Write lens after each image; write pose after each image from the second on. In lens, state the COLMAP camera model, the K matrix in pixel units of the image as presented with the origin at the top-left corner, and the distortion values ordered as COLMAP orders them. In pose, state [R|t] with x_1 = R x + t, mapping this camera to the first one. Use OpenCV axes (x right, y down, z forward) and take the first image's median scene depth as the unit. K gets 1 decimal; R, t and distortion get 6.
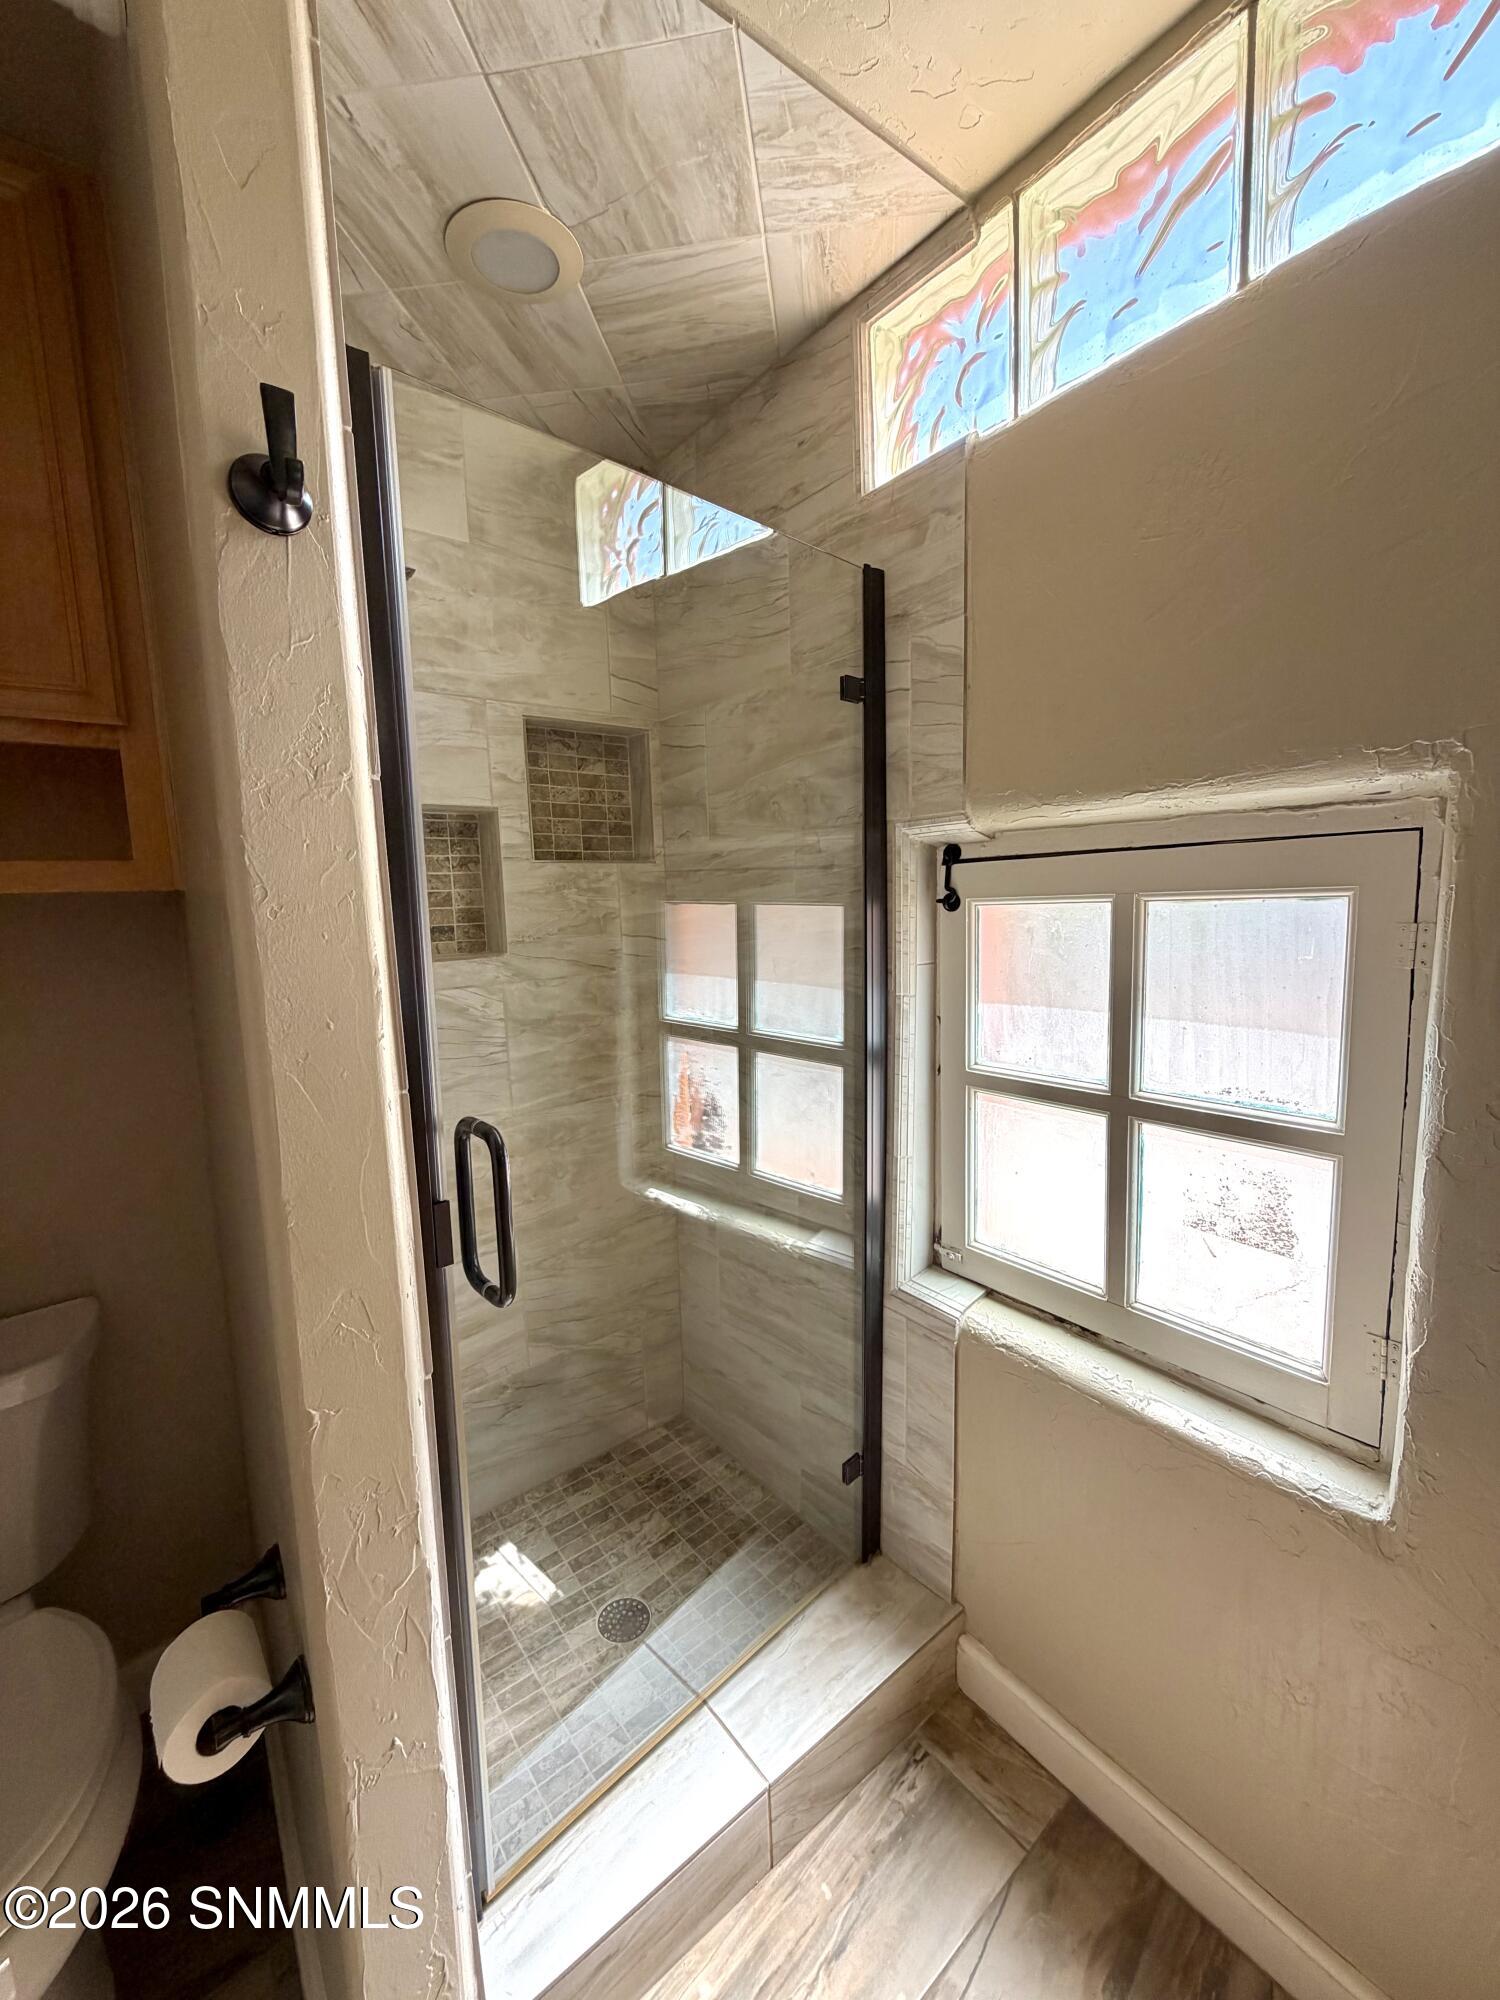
lens RADIAL K [[794.3, 0, 752.8], [0, 794.3, 999.2], [0, 0, 1]] dist [0.001073, 0.000454]
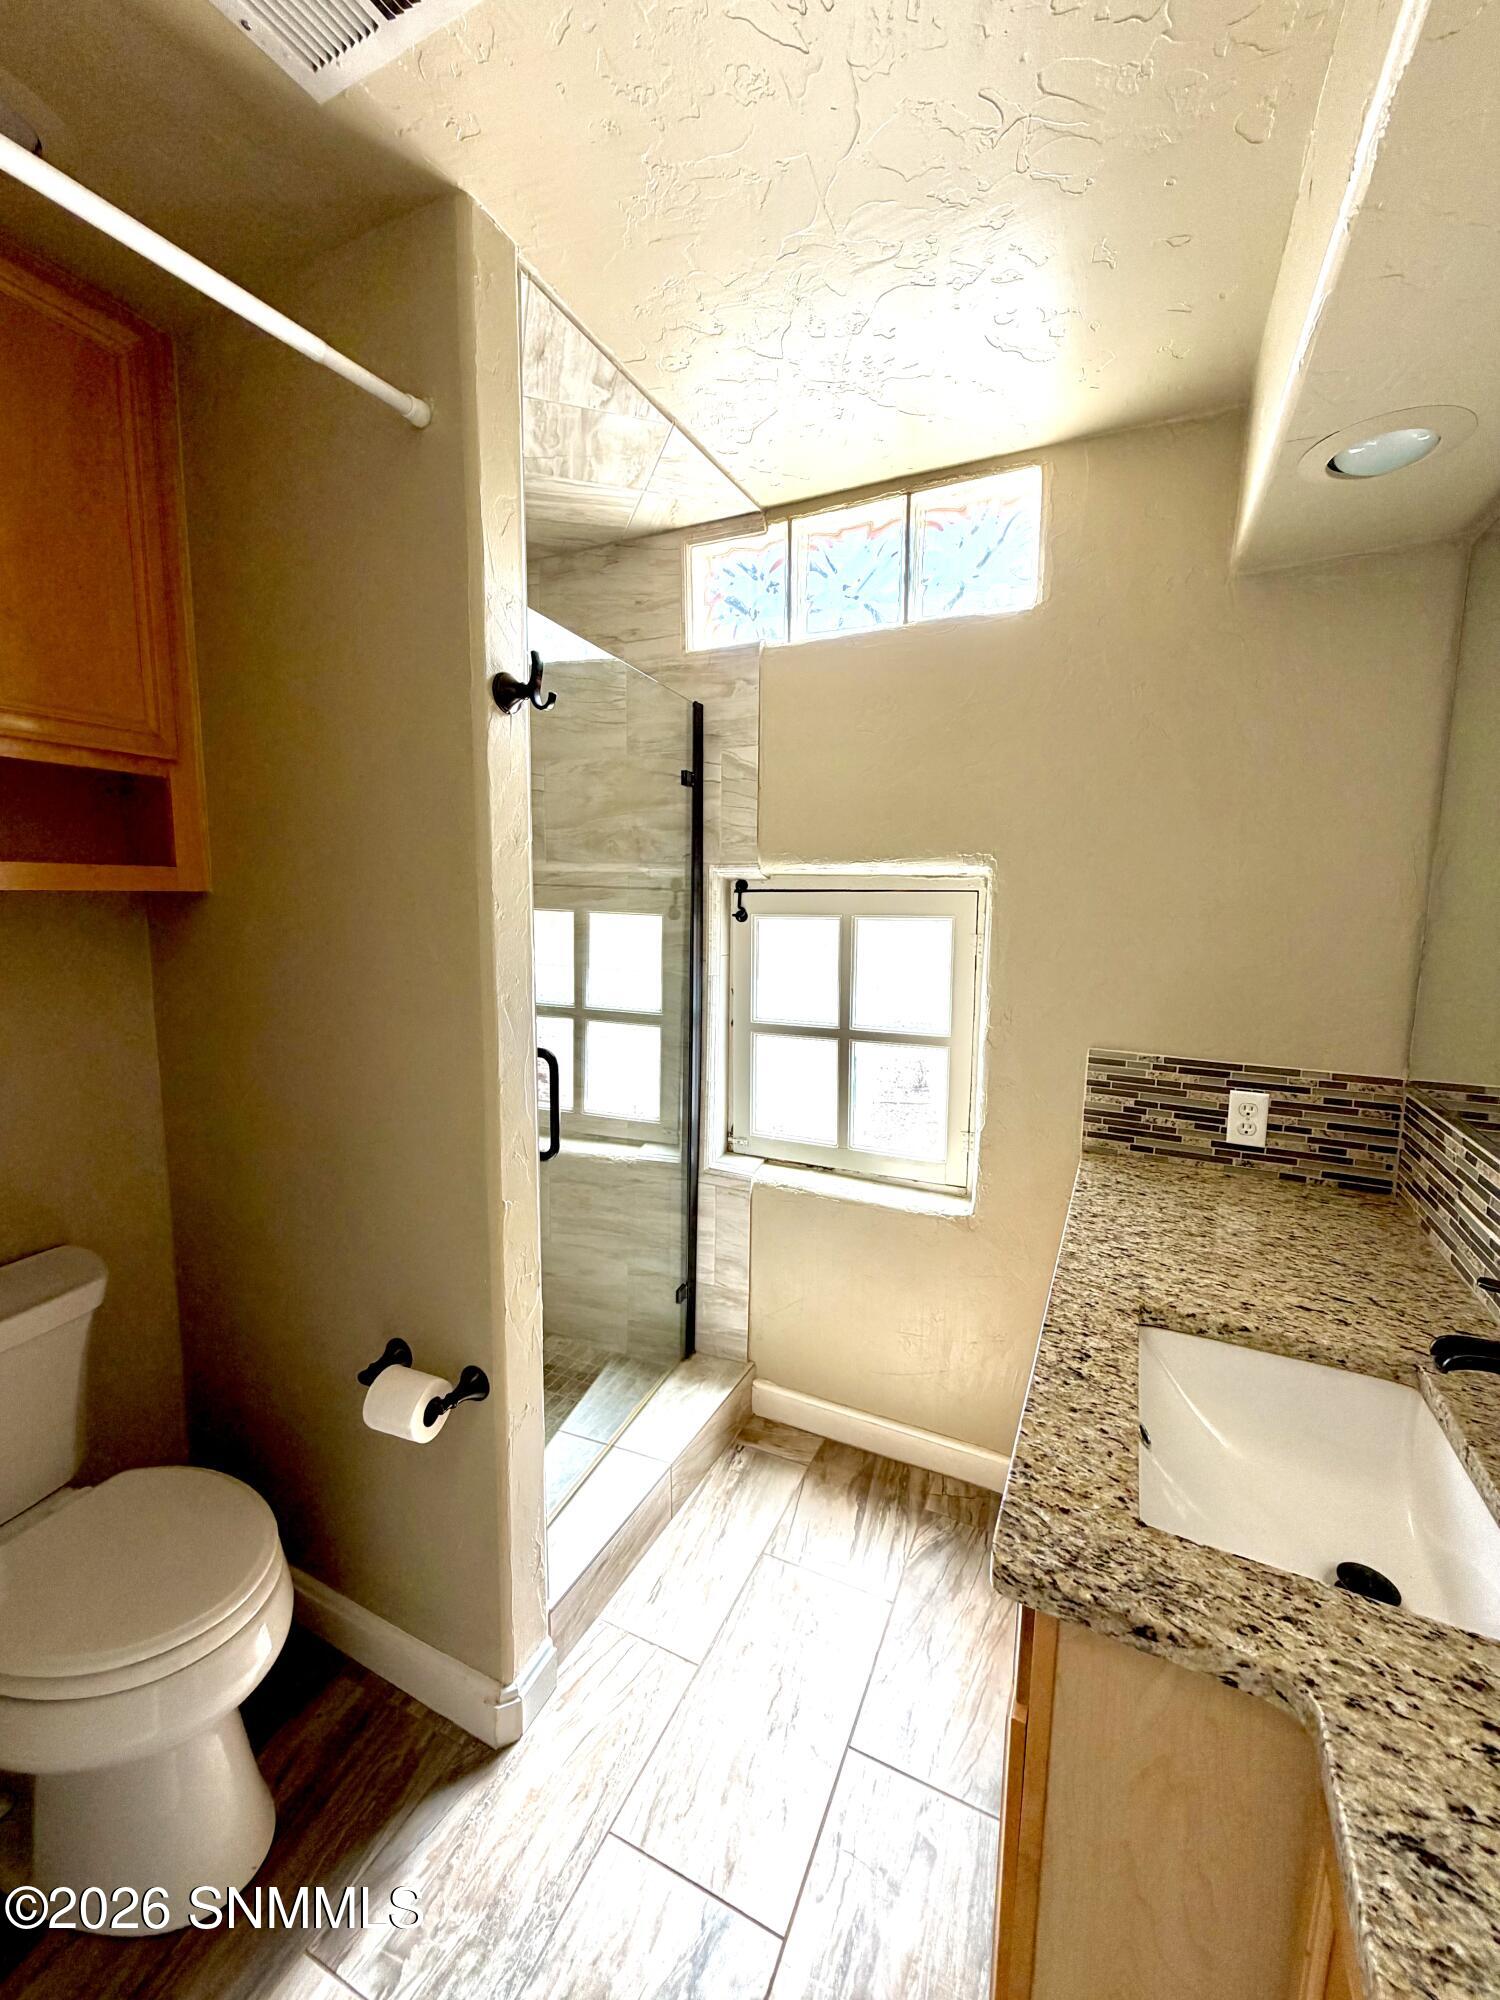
lens RADIAL K [[794.3, 0, 752.2], [0, 794.3, 1001.2], [0, 0, 1]] dist [0.001073, 0.000454]
pose [[0.895433, -0.020547, 0.444722, -0.445335], [0.021272, 0.999768, 0.003359, 0.043448], [-0.444688, 0.006452, 0.895662, -0.436071]]
